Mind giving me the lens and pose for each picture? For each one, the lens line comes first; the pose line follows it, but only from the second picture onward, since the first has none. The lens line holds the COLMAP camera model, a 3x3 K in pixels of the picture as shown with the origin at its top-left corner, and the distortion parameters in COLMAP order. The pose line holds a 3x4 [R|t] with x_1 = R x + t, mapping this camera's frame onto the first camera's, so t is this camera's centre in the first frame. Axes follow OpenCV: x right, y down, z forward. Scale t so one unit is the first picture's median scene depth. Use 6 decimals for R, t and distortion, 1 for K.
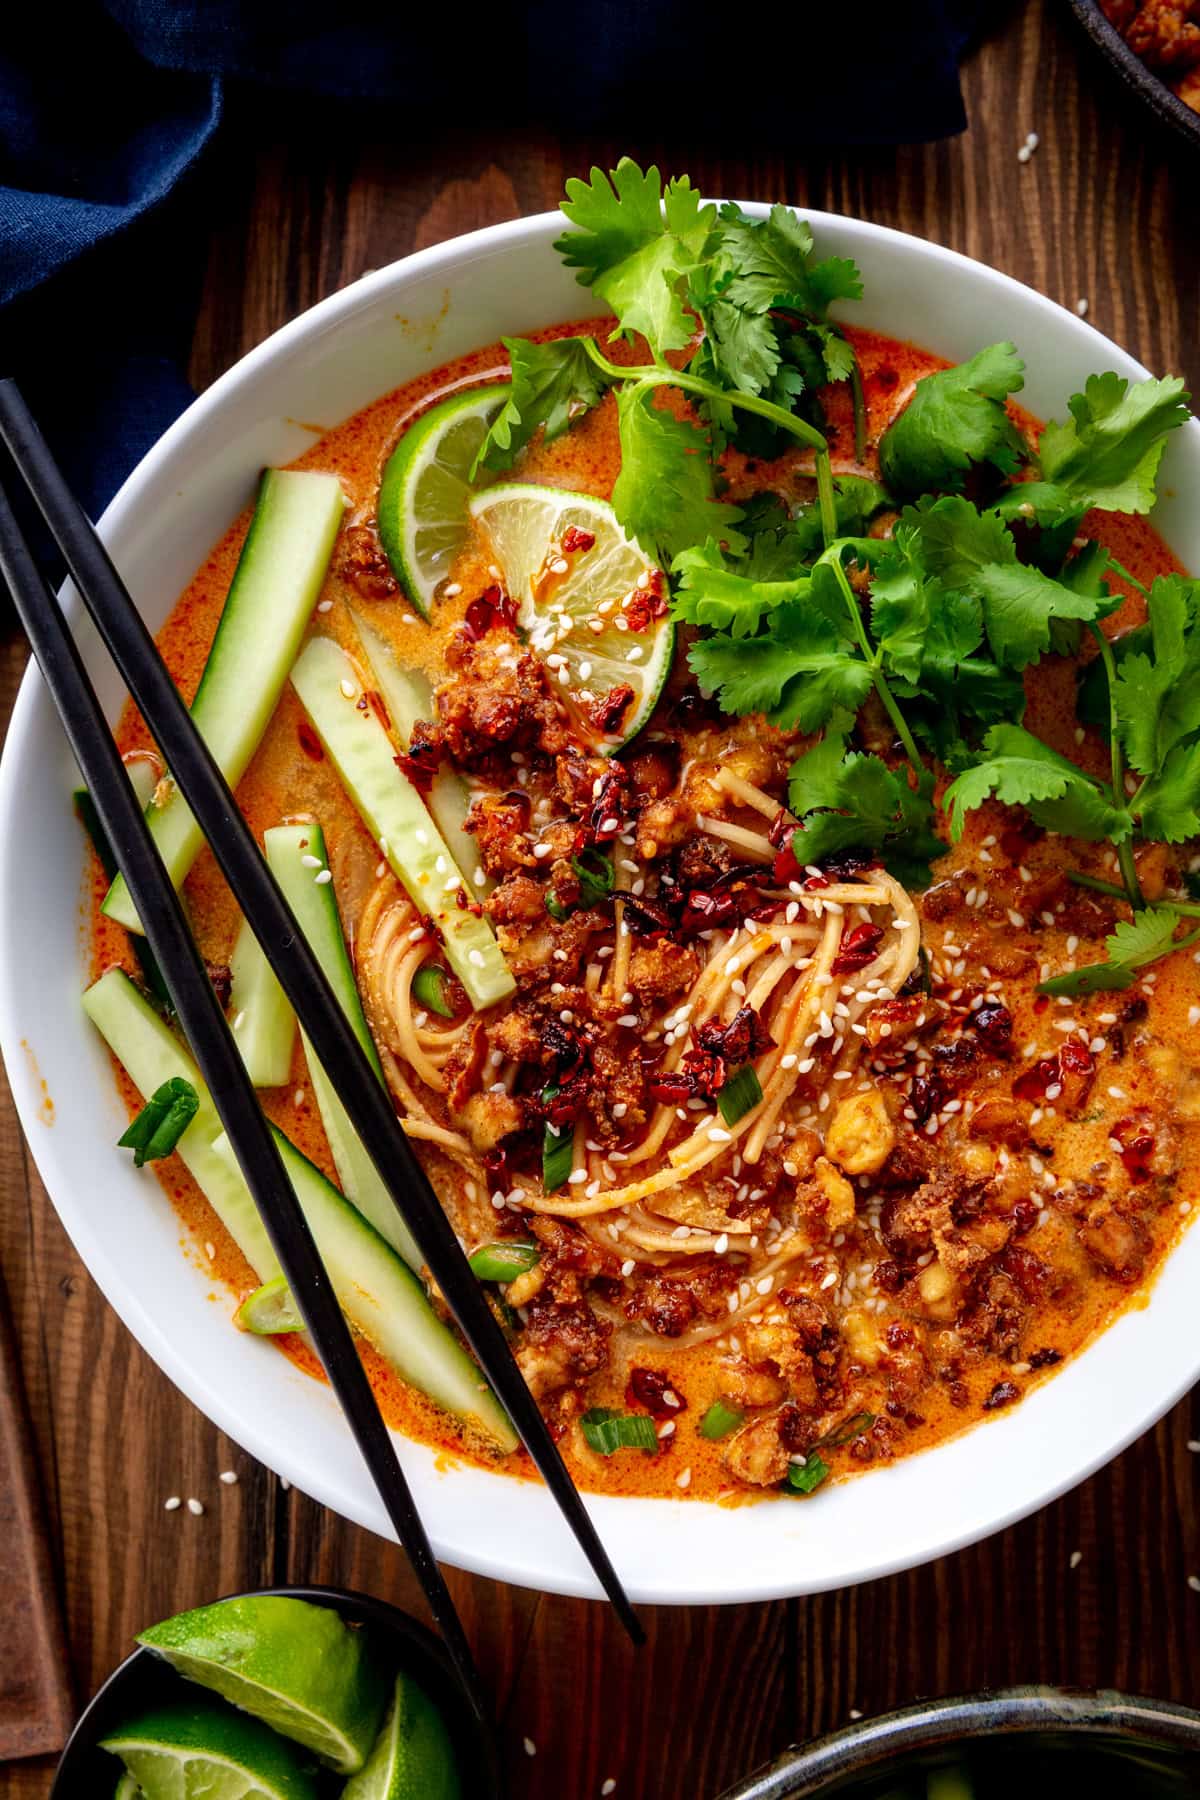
lens RADIAL K [[1799.3, 0, 597.3], [0, 1799.3, 911.2], [0, 0, 1]] dist [-0.034862, 0.000000]
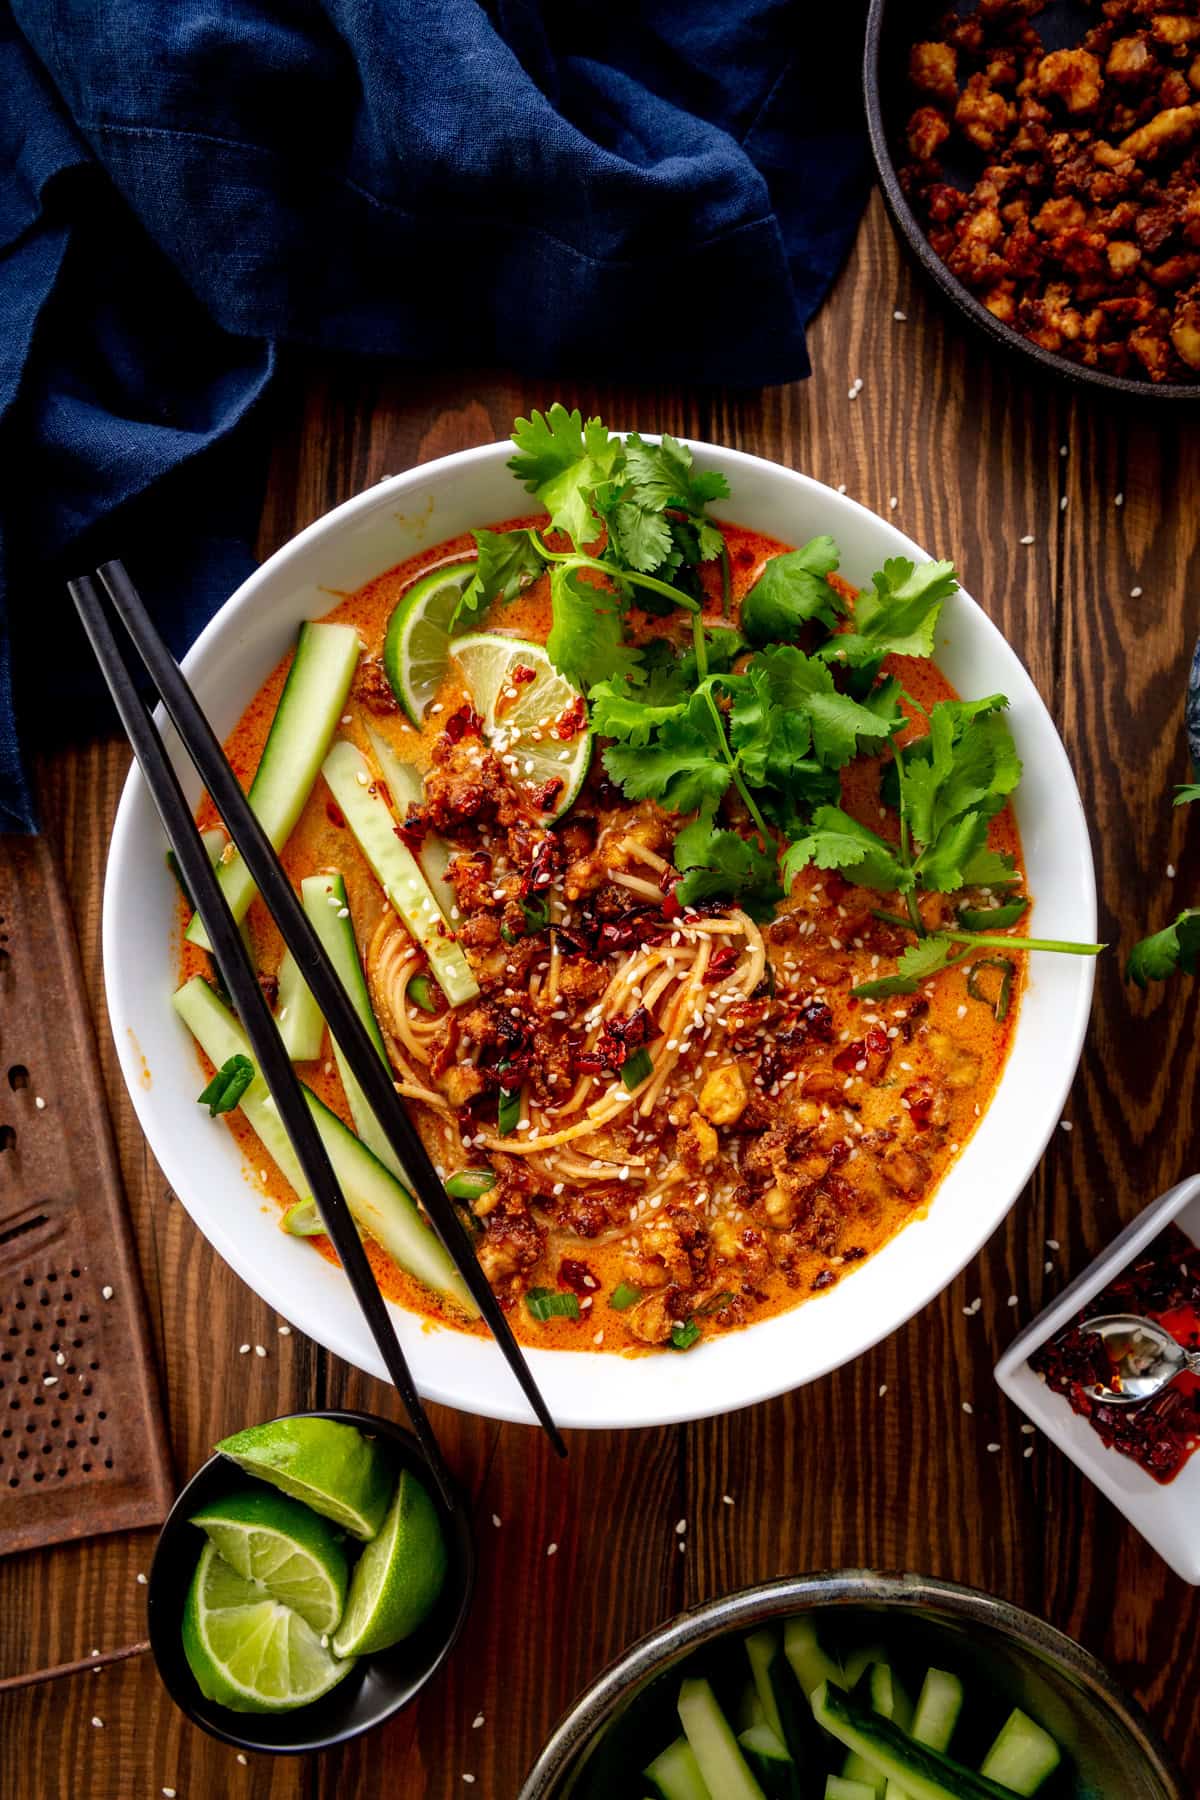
lens RADIAL K [[1271.0, 0, 610.7], [0, 1271.0, 899.7], [0, 0, 1]] dist [-0.027421, -0.001584]
pose [[0.999992, 0.003643, 0.001640, 0.055223], [-0.003658, 0.999954, 0.008855, -0.038500], [-0.001607, -0.008861, 0.999959, 0.002328]]
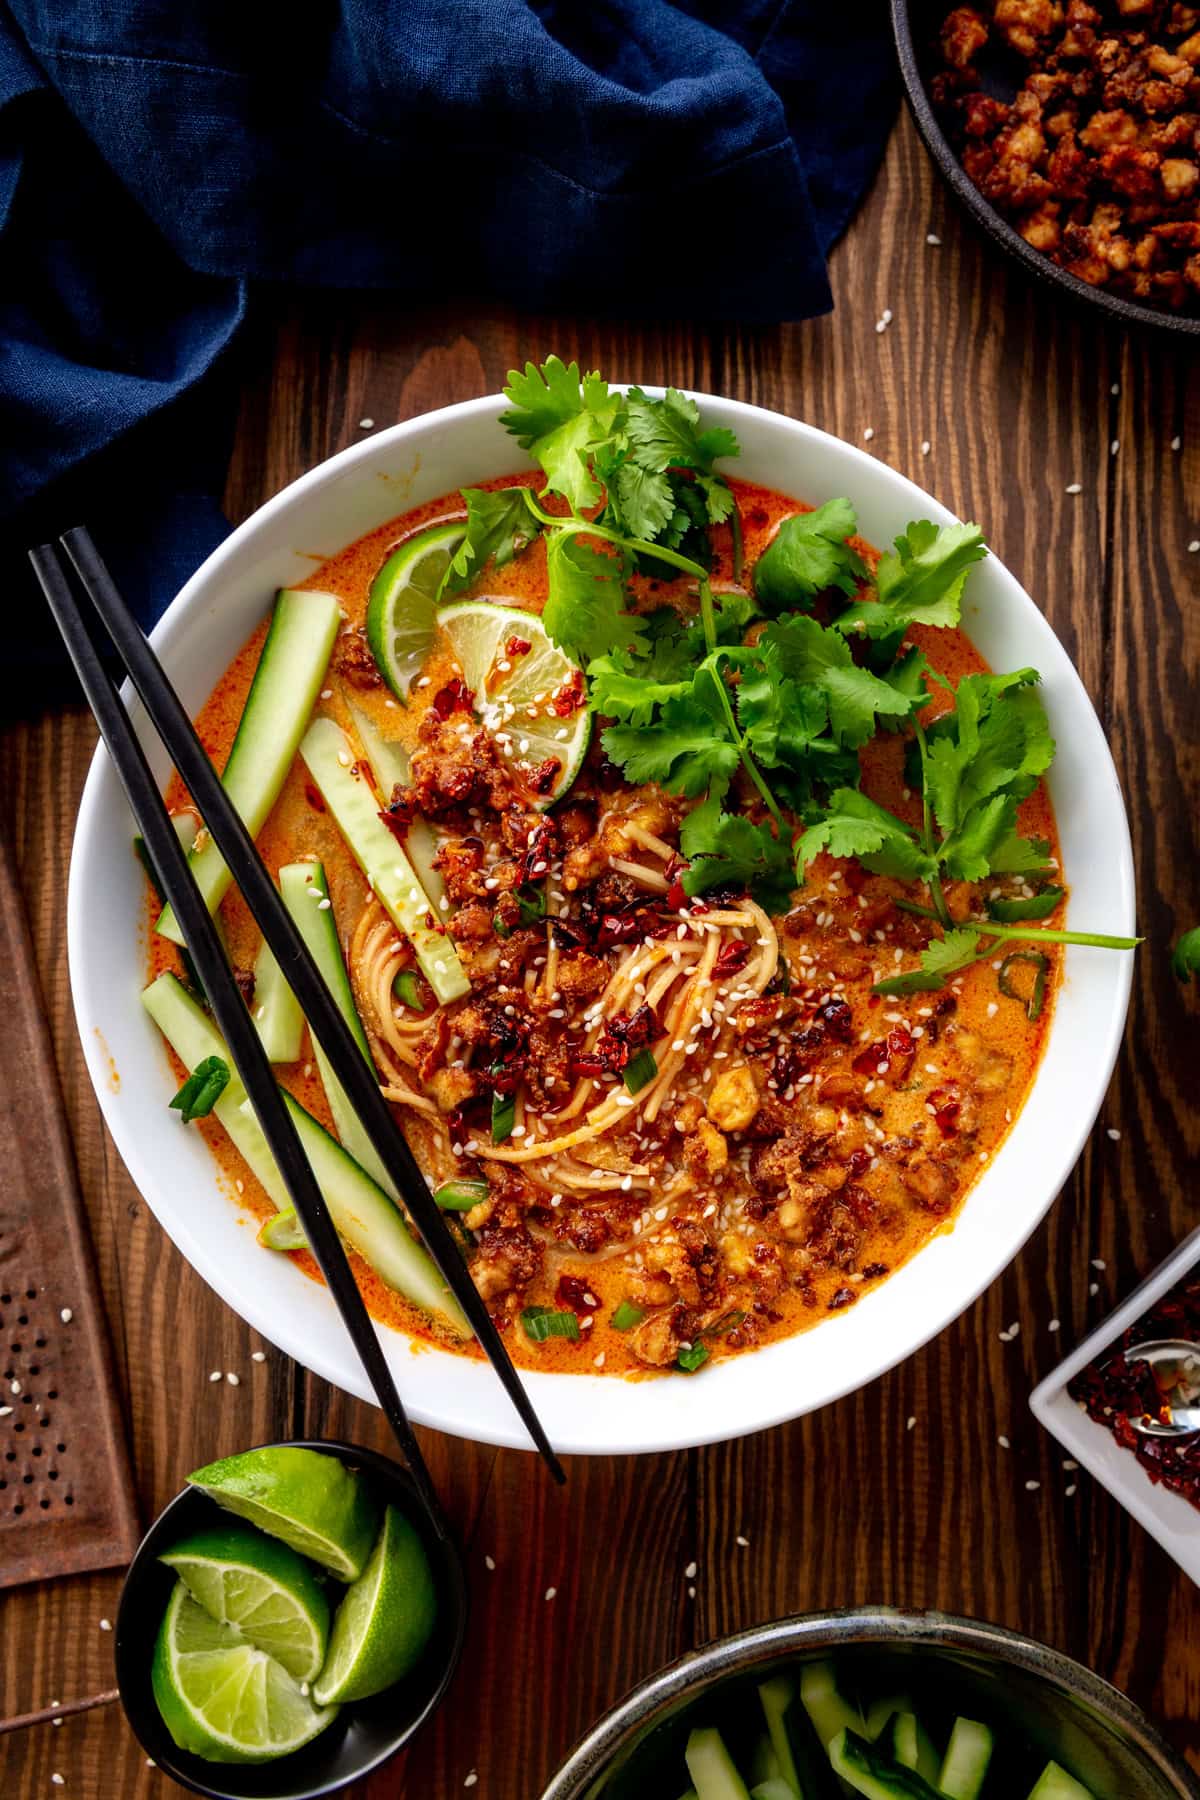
lens RADIAL K [[1592.6, 0, 615.1], [0, 1592.6, 897.1], [0, 0, 1]] dist [-0.027259, -0.011532]
pose [[0.999985, 0.002701, -0.004832, 0.064701], [-0.002566, 0.999617, 0.027557, -0.055812], [0.004905, -0.027544, 0.999609, -0.158341]]
